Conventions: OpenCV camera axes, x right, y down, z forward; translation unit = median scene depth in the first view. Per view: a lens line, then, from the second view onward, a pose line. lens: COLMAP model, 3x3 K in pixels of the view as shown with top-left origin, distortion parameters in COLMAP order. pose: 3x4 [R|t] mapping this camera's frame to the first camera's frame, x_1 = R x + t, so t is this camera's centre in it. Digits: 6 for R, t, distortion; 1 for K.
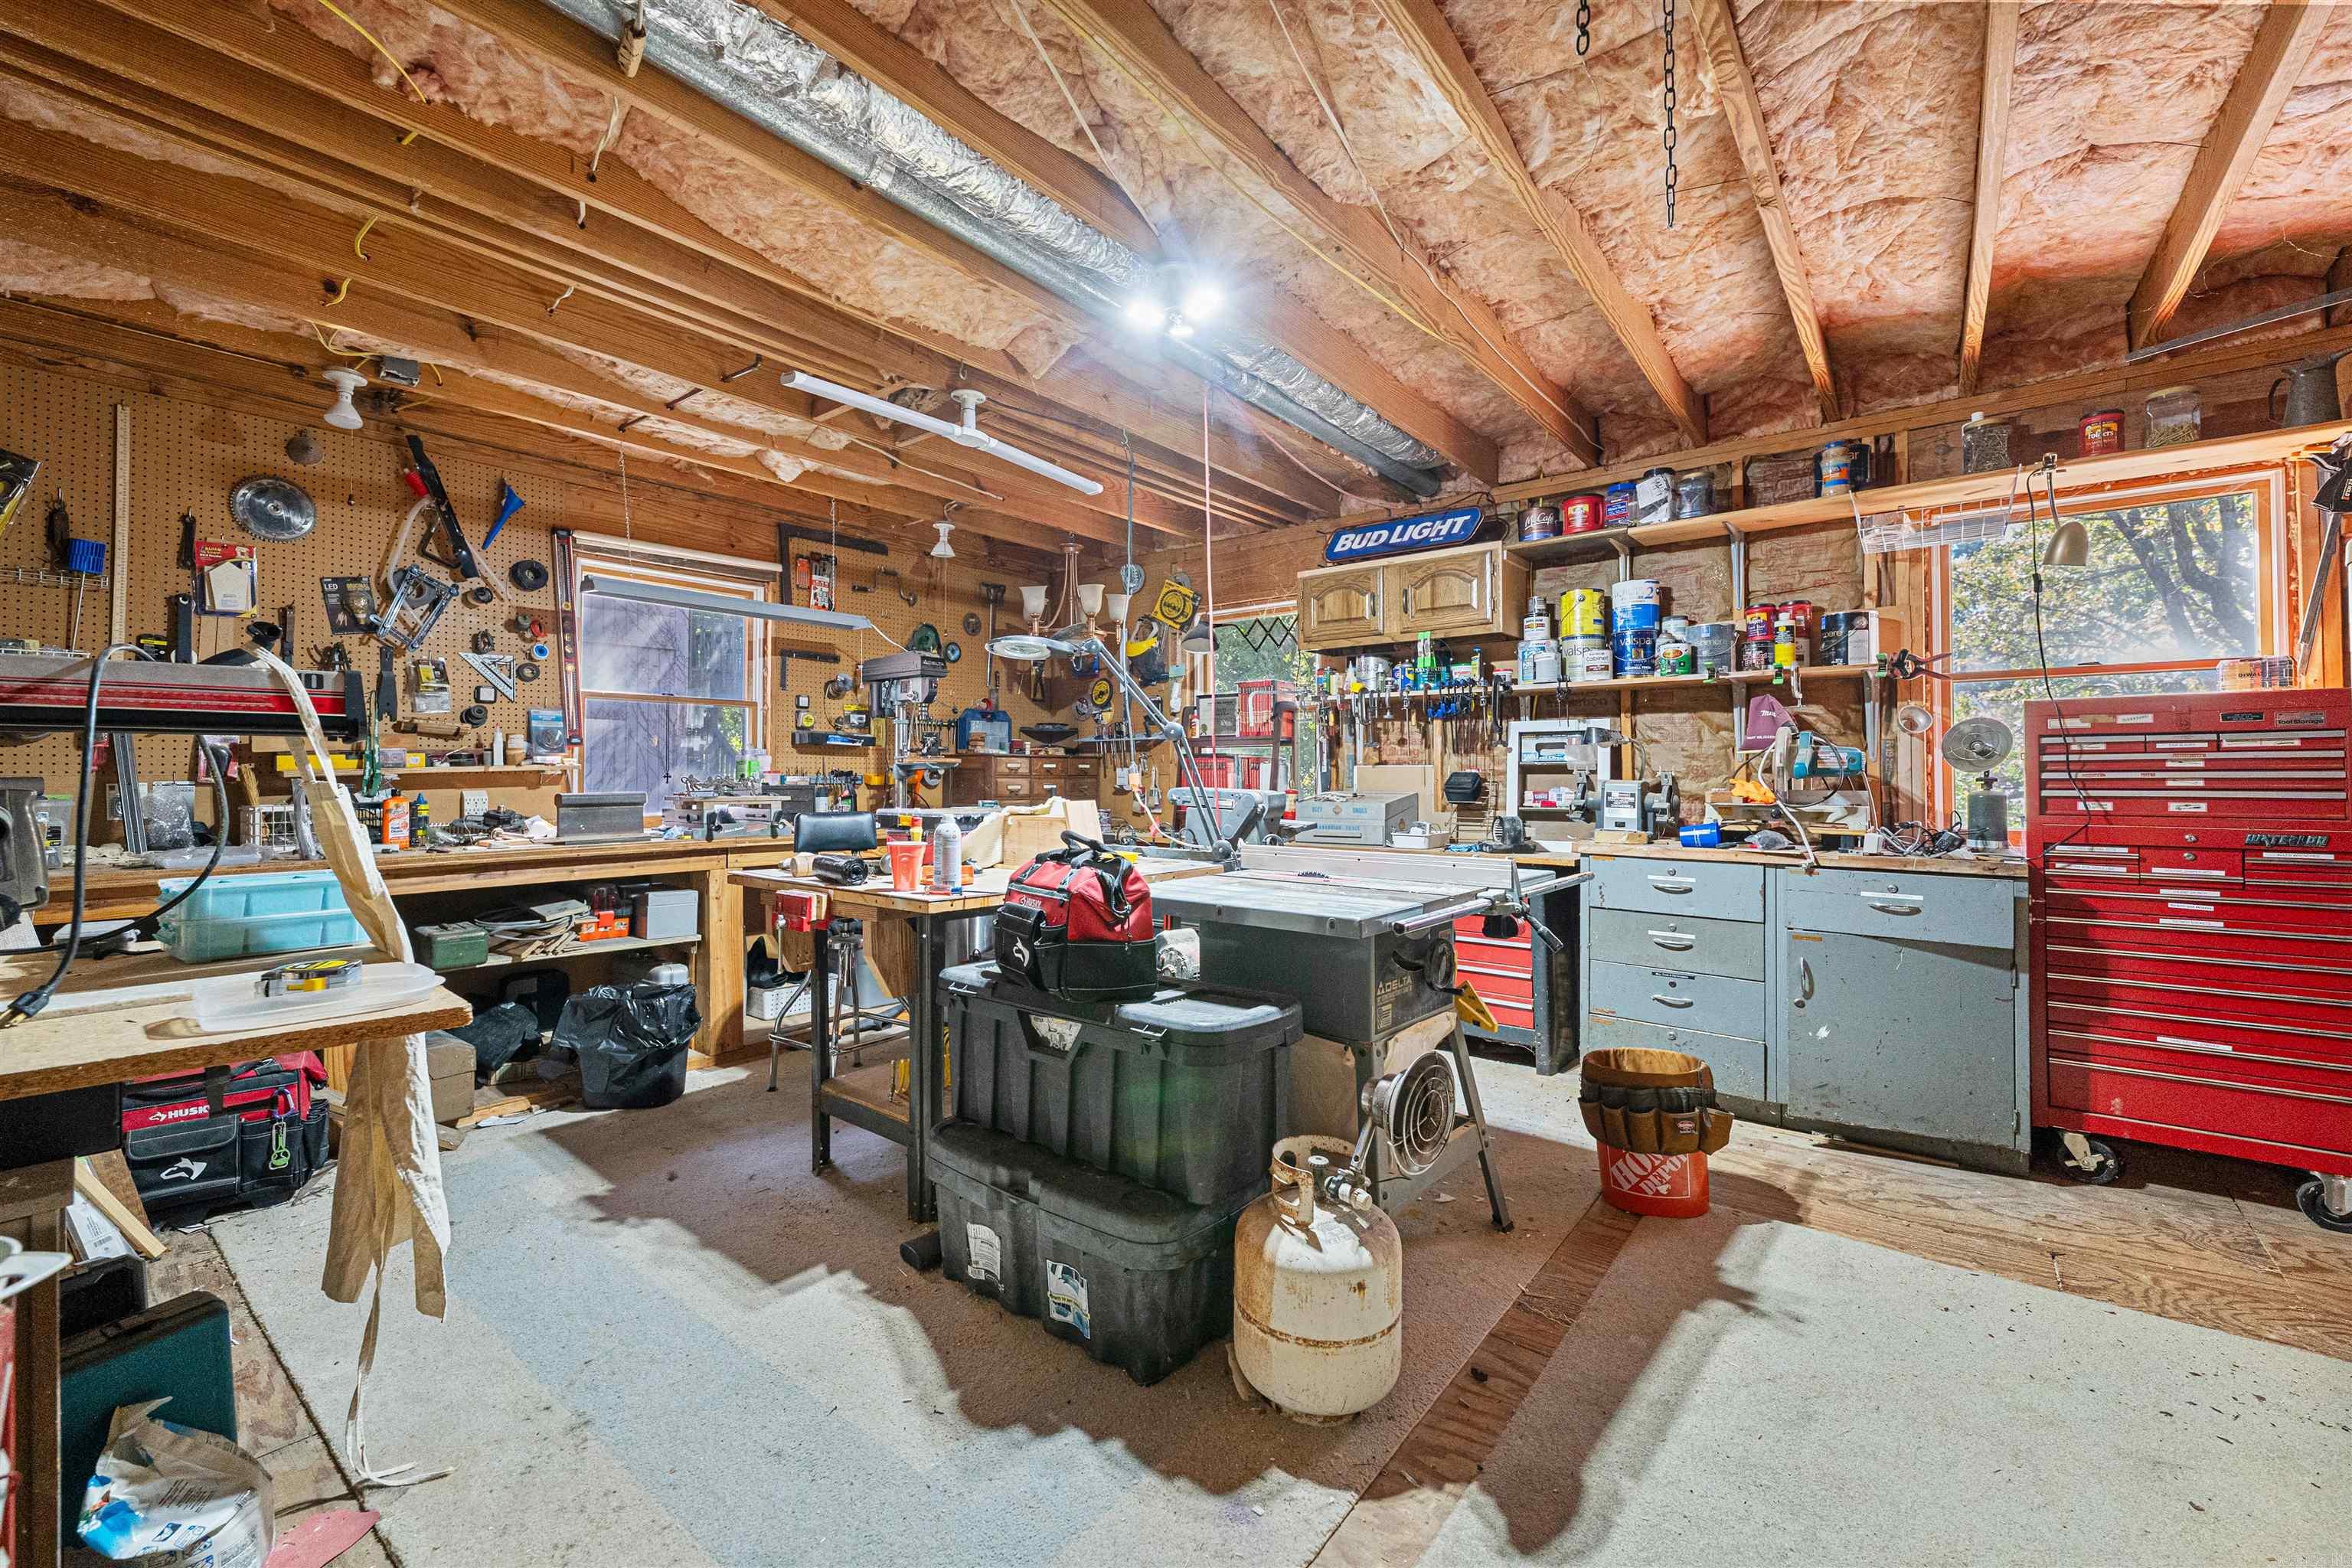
lens RADIAL K [[961.2, 0, 1162.7], [0, 961.2, 771.1], [0, 0, 1]] dist [0.011925, -0.003949]
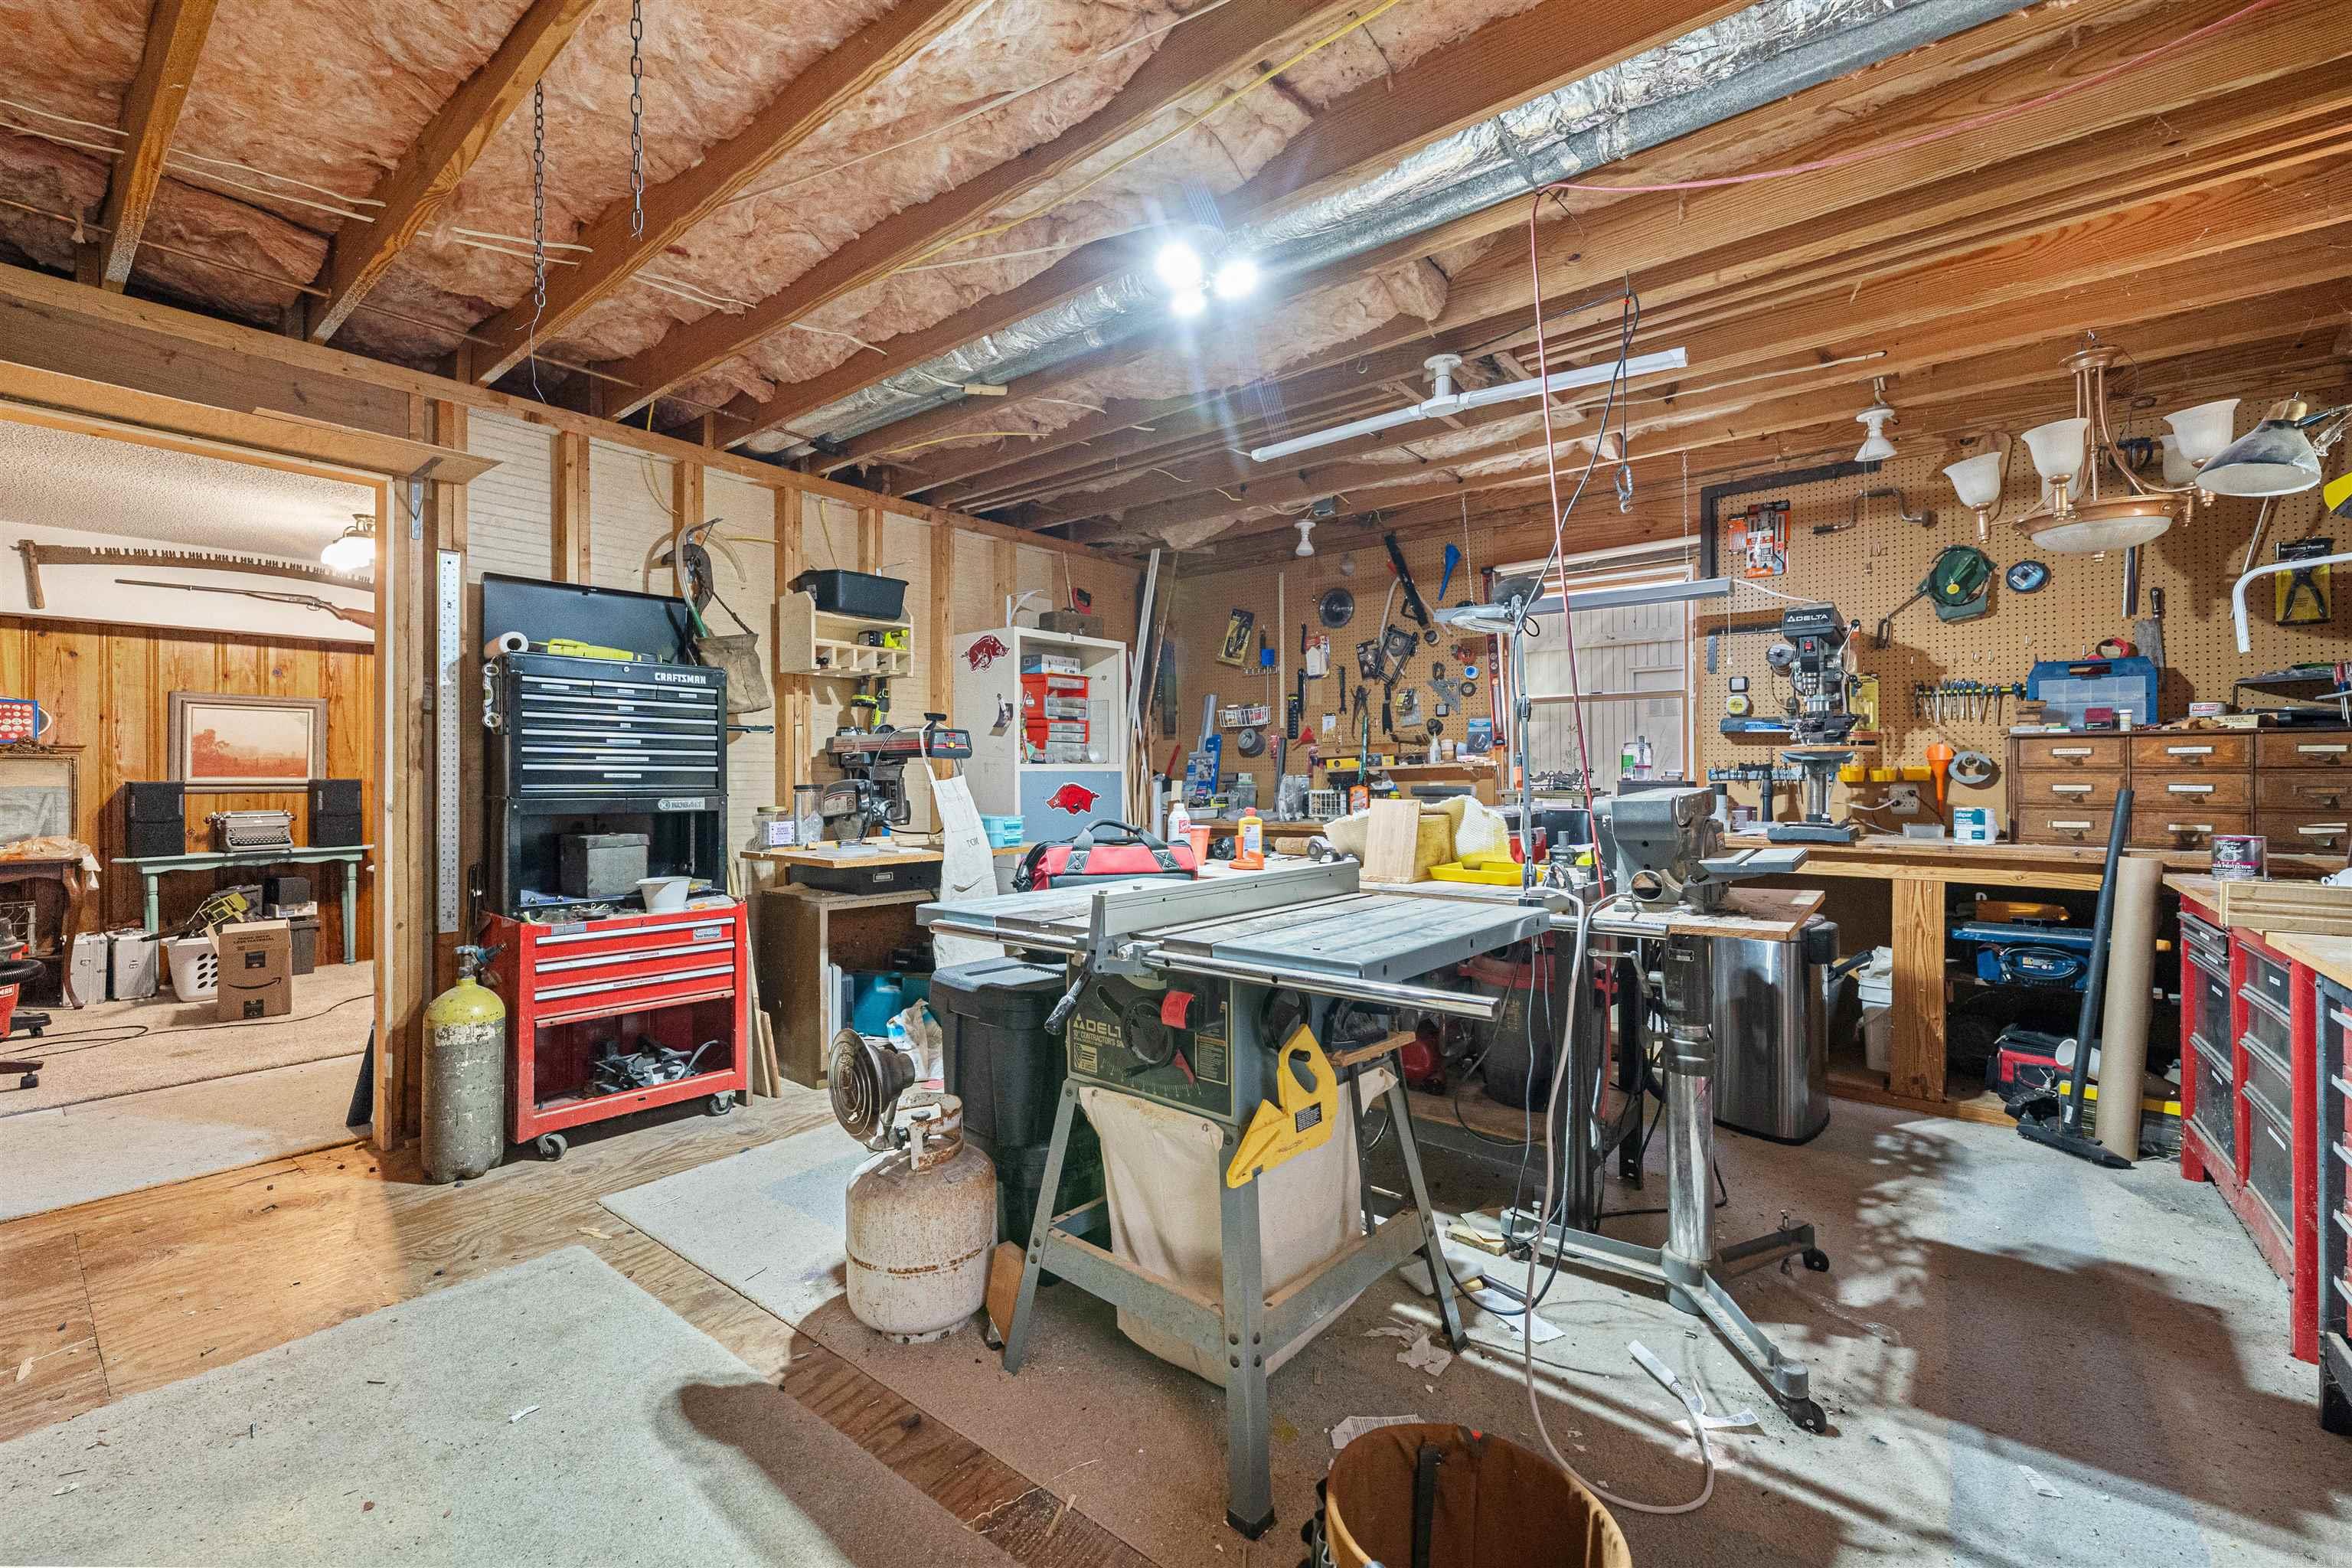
lens RADIAL K [[961.2, 0, 1173.3], [0, 961.2, 780.5], [0, 0, 1]] dist [0.011925, -0.003949]
pose [[0.007322, 0.011023, -0.999912, 0.605031], [0.010381, 0.999885, 0.011098, -0.000967], [0.999919, -0.010462, 0.007207, 0.604651]]
